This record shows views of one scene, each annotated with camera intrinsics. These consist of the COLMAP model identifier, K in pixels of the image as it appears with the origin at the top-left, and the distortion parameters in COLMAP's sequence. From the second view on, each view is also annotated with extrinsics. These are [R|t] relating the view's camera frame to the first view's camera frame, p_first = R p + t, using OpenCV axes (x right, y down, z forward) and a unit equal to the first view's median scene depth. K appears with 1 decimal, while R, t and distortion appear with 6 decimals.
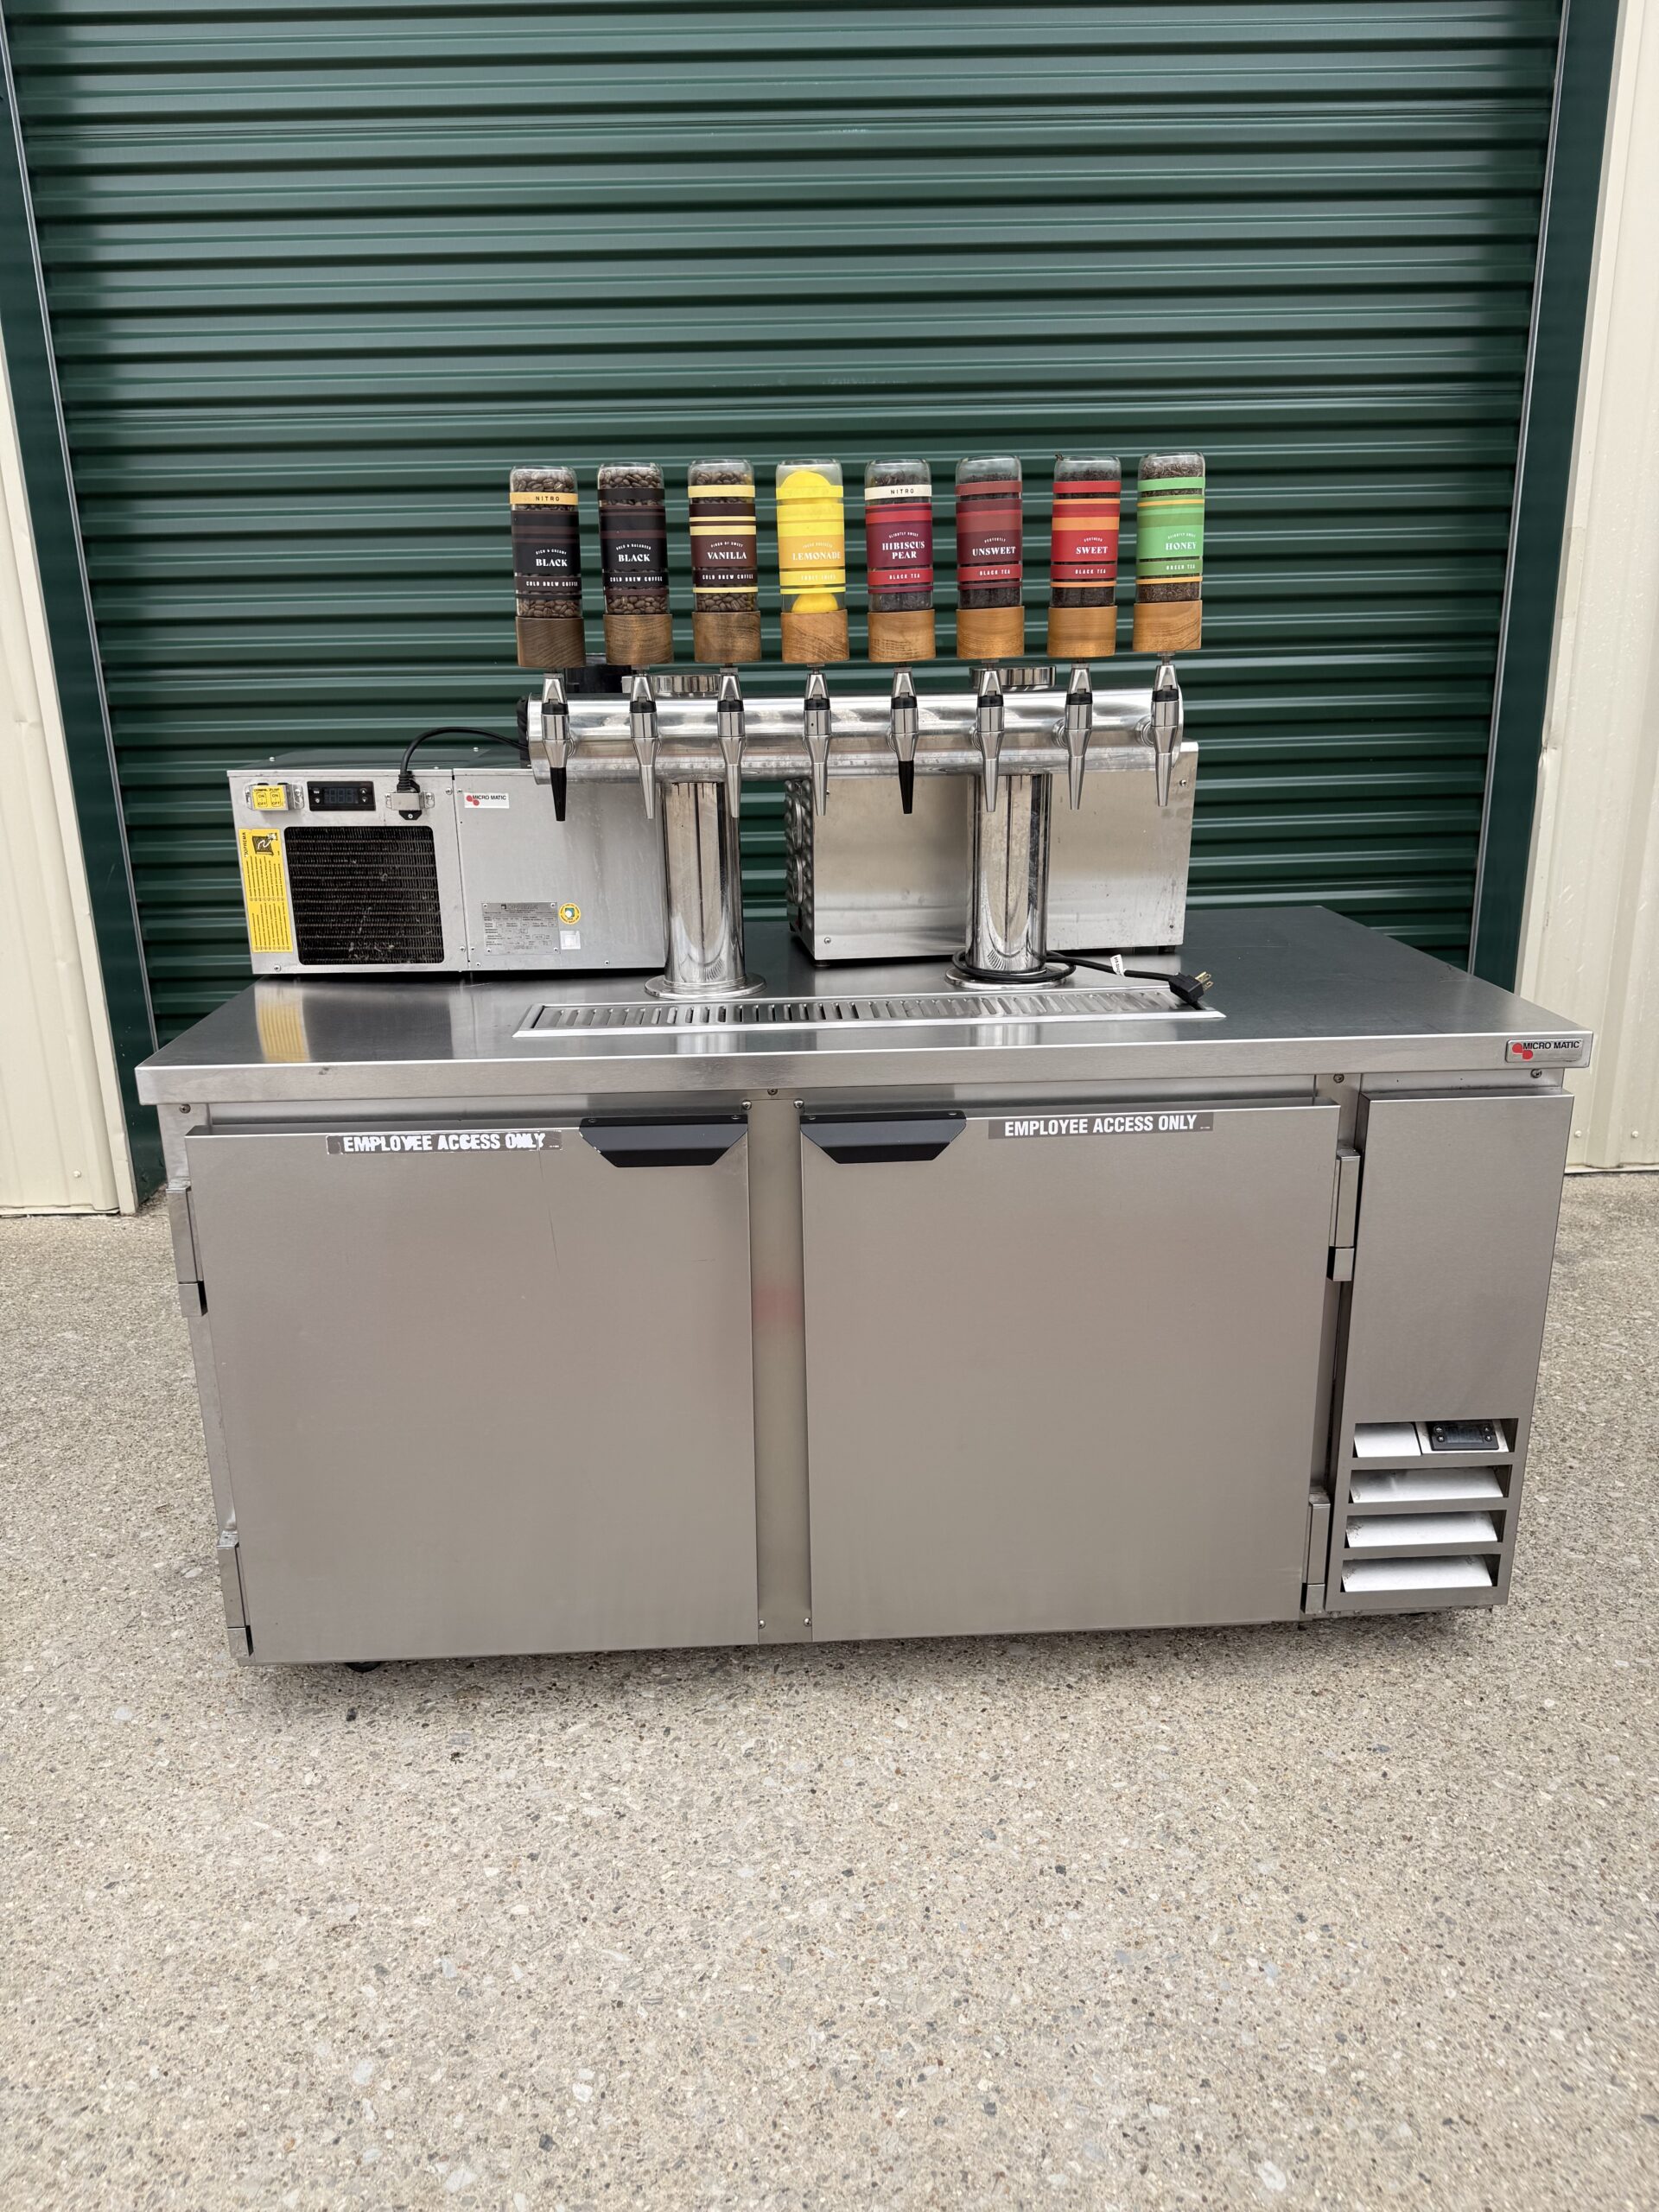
lens RADIAL K [[1576.9, 0, 829.5], [0, 1576.9, 1106.0], [0, 0, 1]] dist [0.000206, 0.001635]
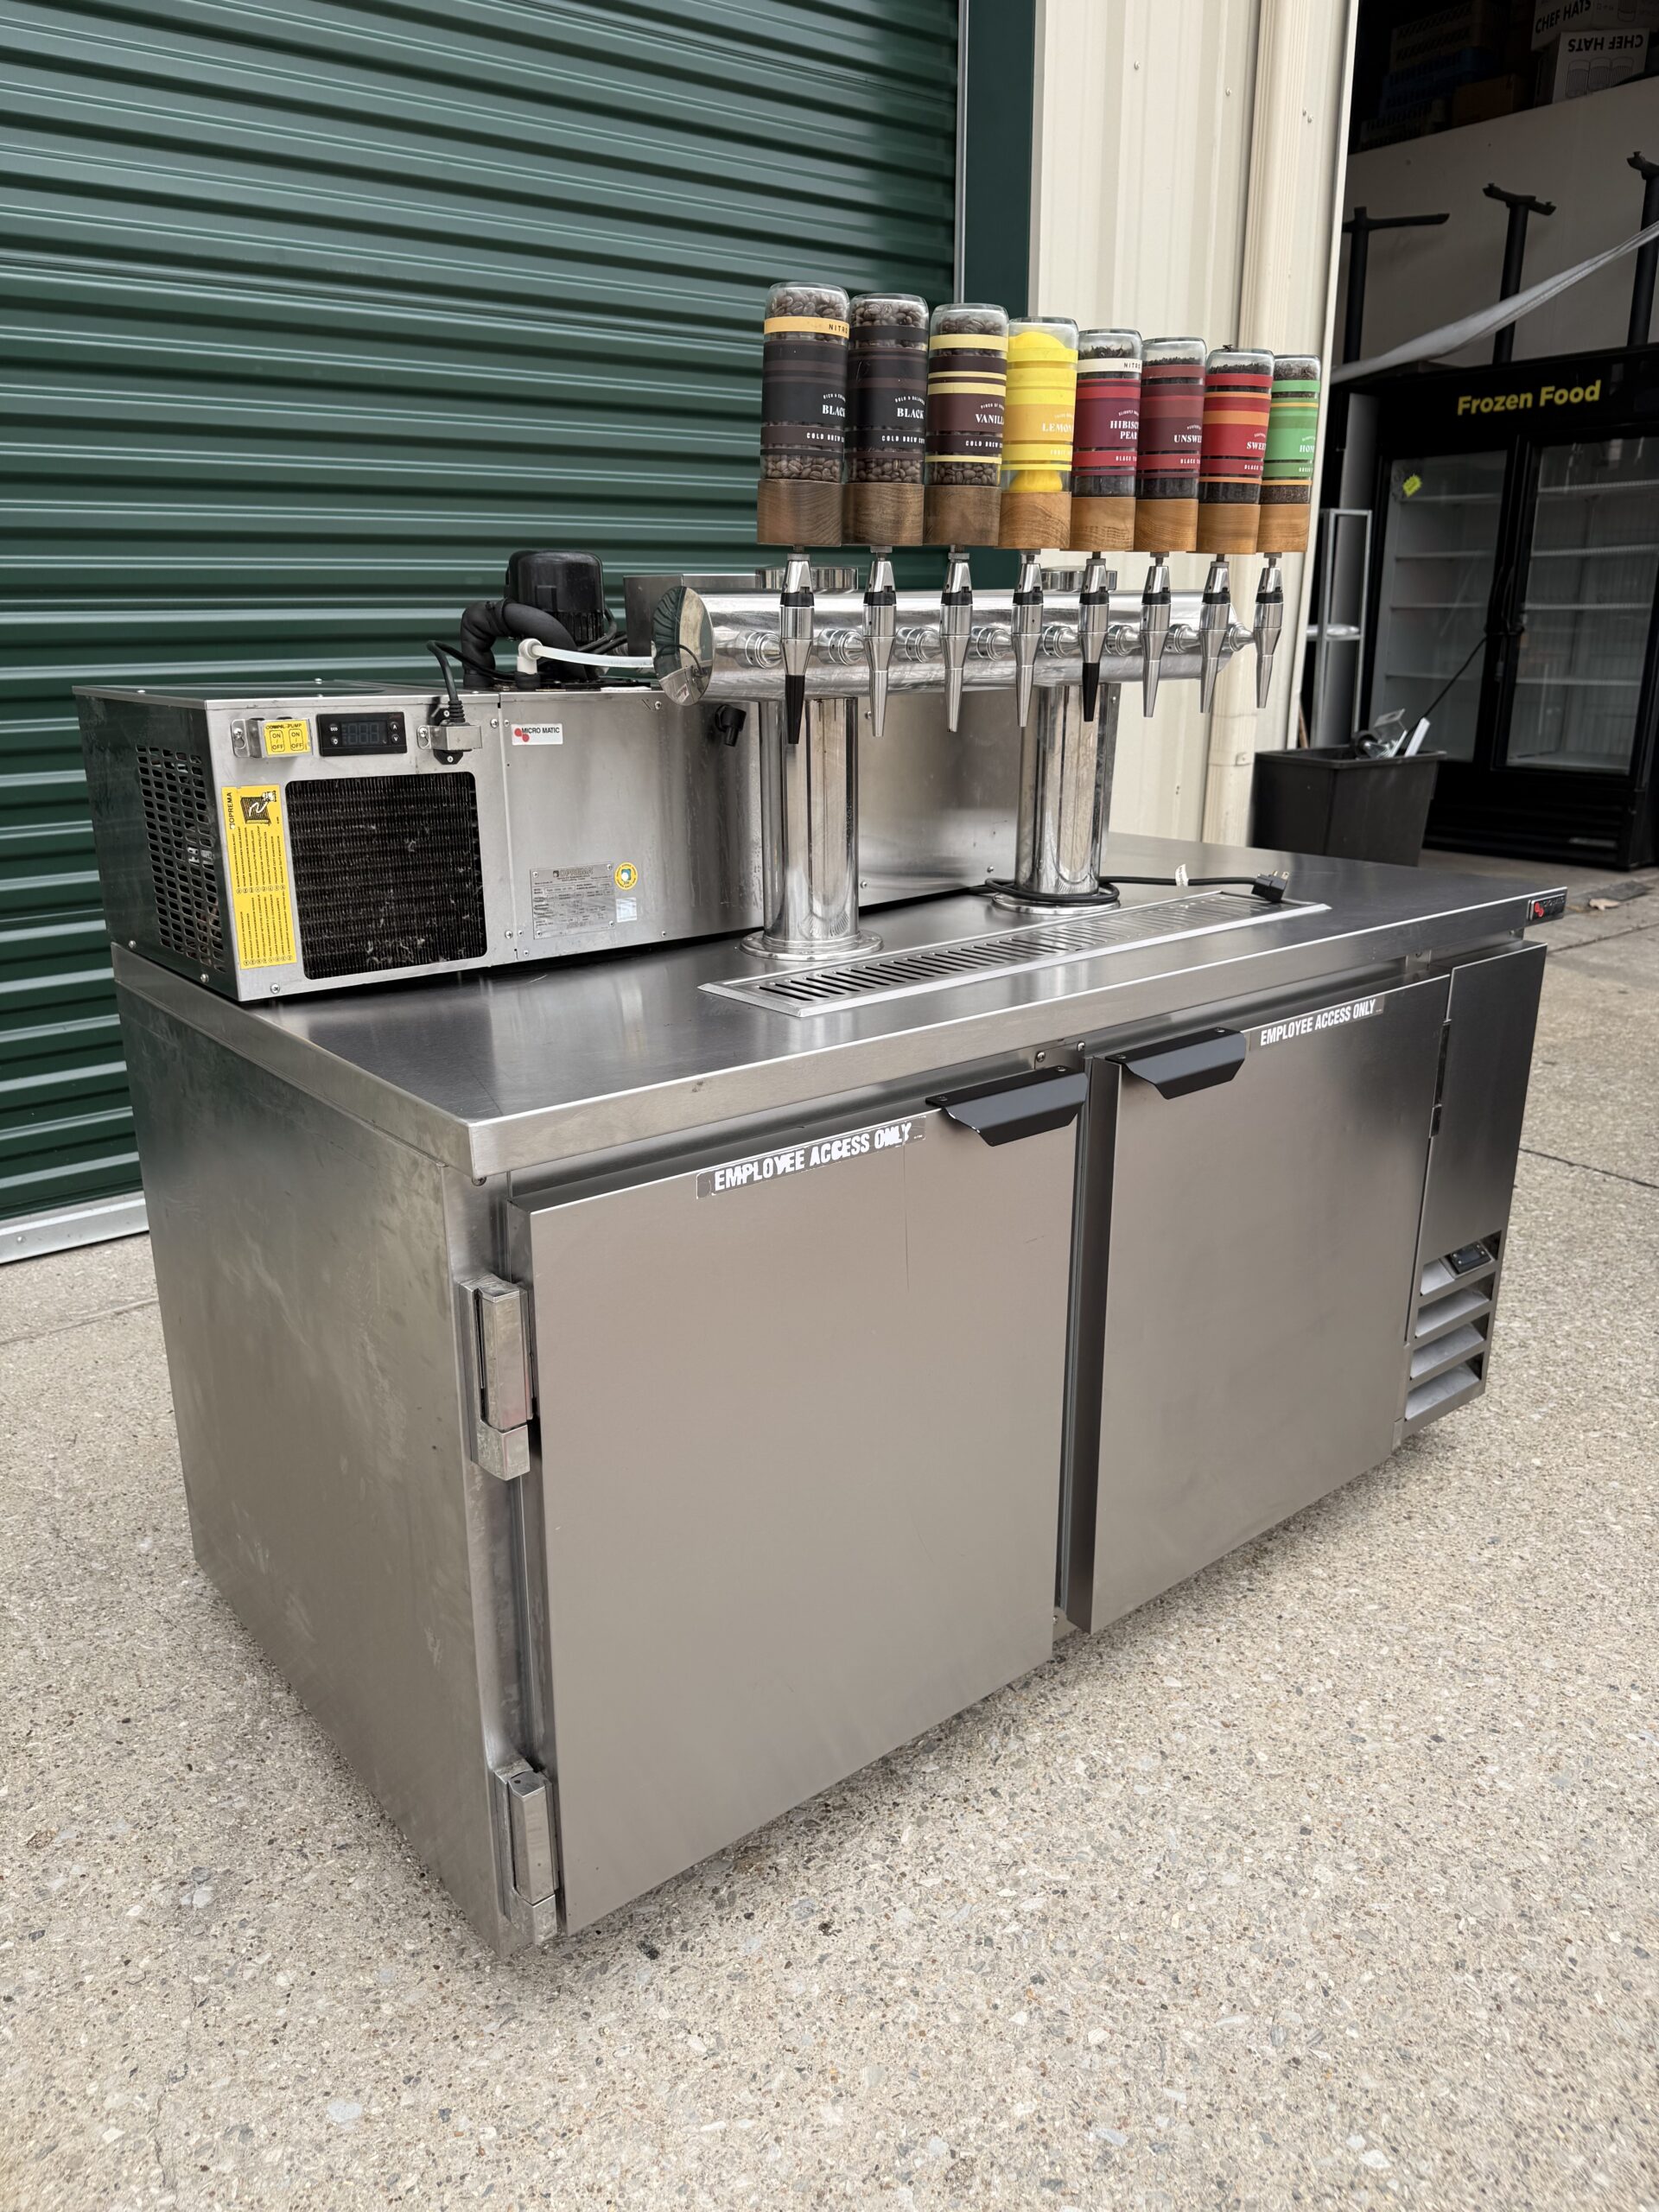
lens RADIAL K [[1574.8, 0, 829.5], [0, 1574.8, 1106.0], [0, 0, 1]] dist [-0.007758, 0.003964]
pose [[0.804379, -0.166083, 0.570431, -0.649842], [0.163757, 0.984919, 0.055845, -0.041312], [-0.571103, 0.048492, 0.819445, 0.347731]]
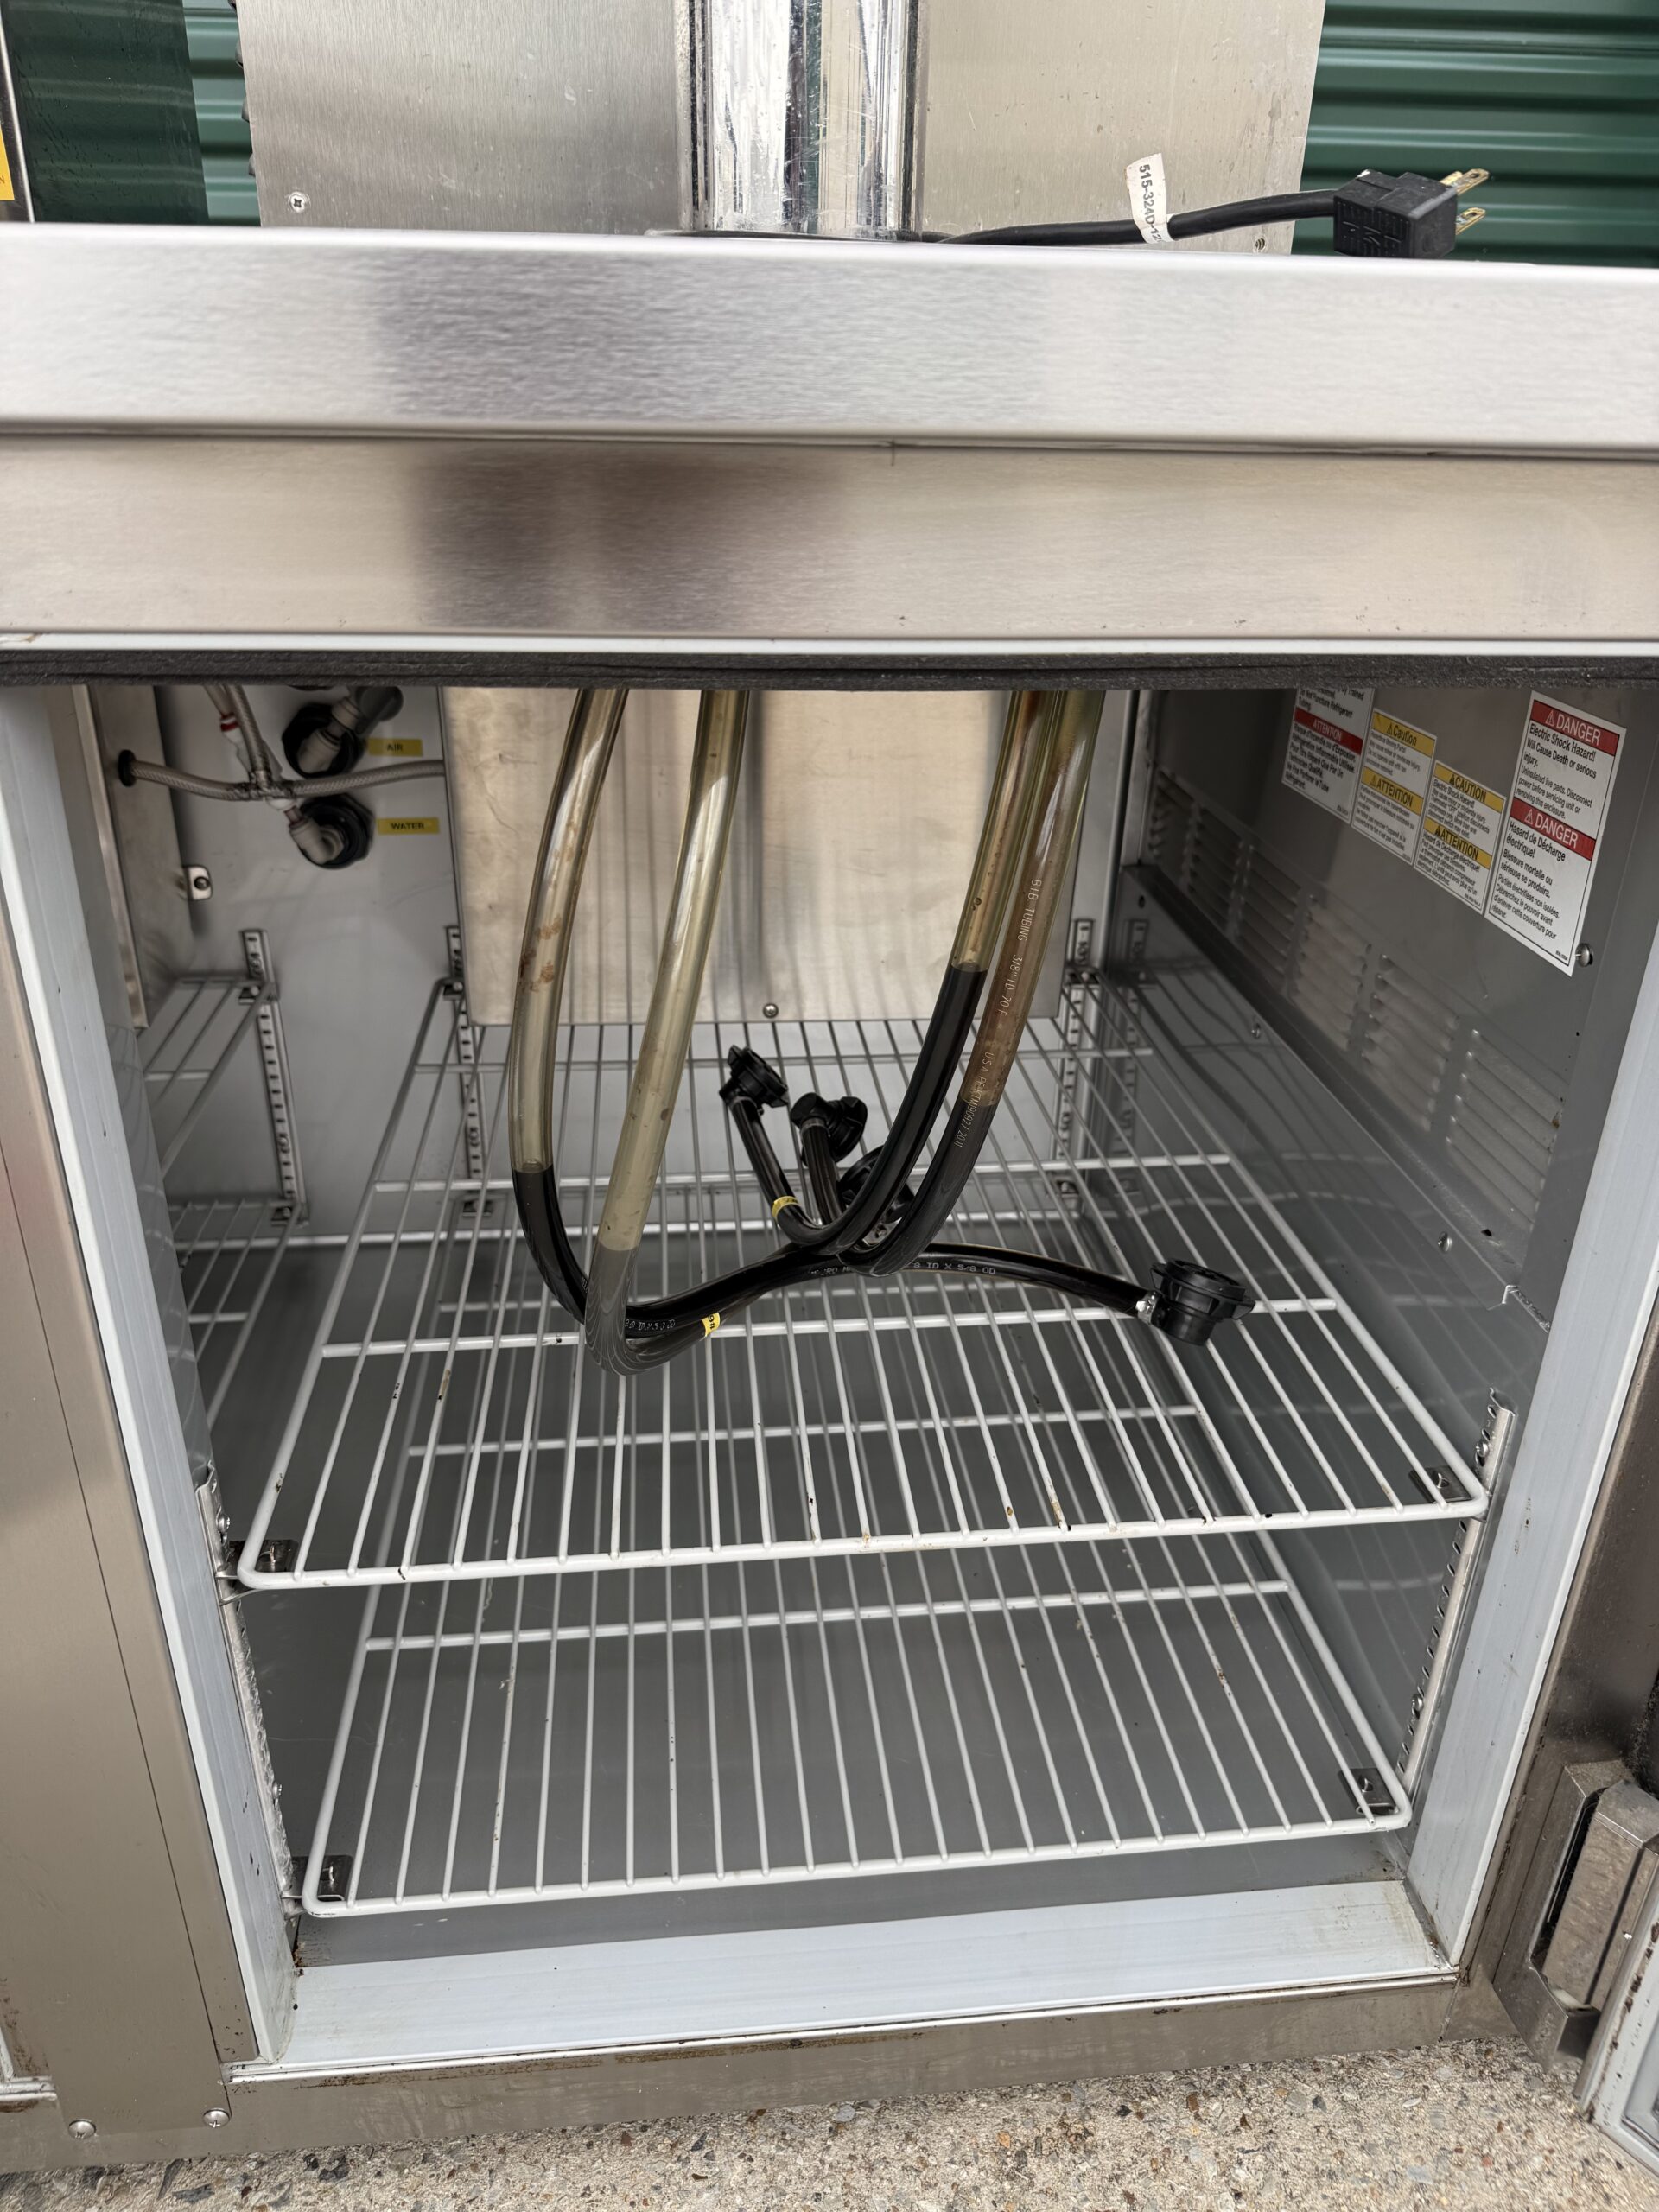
lens RADIAL K [[1573.1, 0, 838.1], [0, 1573.1, 1124.9], [0, 0, 1]] dist [-0.008410, 0.000184]
pose [[0.998315, 0.005838, 0.057737, 0.119547], [-0.015109, 0.986760, 0.161483, 0.044841], [-0.056030, -0.162084, 0.985185, 0.742127]]
